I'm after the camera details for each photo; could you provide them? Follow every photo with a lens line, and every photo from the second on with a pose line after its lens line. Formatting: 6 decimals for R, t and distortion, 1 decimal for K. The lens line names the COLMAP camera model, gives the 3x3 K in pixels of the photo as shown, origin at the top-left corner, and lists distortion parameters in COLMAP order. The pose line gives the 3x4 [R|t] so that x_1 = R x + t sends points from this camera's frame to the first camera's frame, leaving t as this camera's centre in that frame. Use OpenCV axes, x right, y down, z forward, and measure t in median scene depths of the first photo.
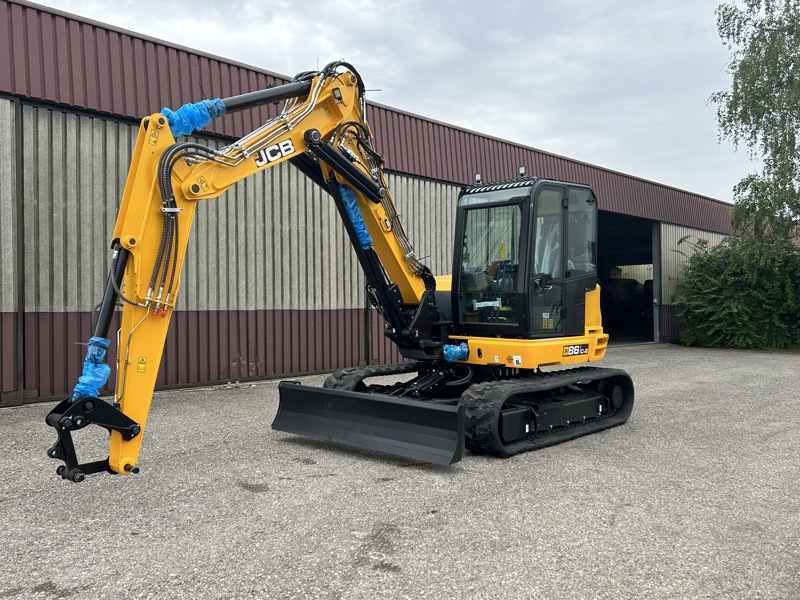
lens RADIAL K [[685.9, 0, 400.0], [0, 685.9, 300.0], [0, 0, 1]] dist [0.064351, -0.006343]
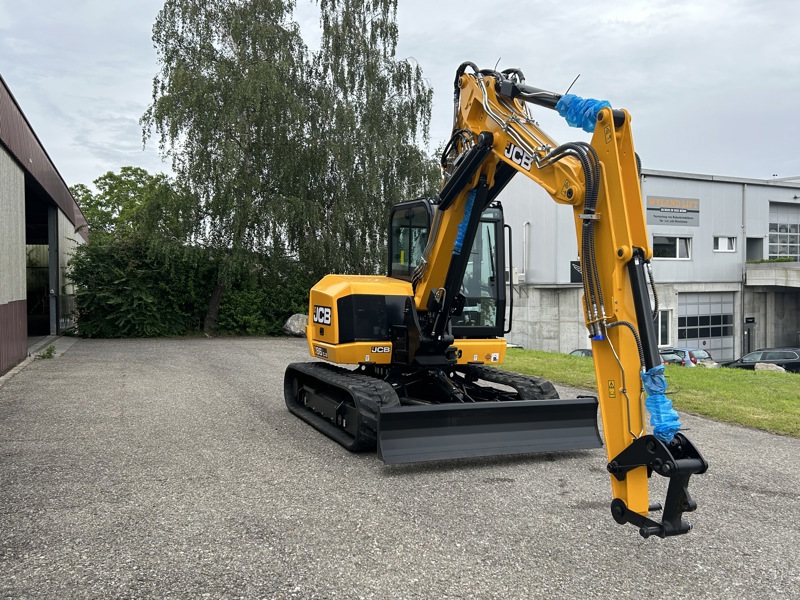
lens RADIAL K [[685.9, 0, 400.0], [0, 685.9, 300.0], [0, 0, 1]] dist [0.064351, -0.006343]
pose [[0.413826, -0.004989, 0.910342, -0.933675], [-0.016225, 0.999786, 0.012855, -0.021098], [-0.910211, -0.020090, 0.413657, 0.650856]]
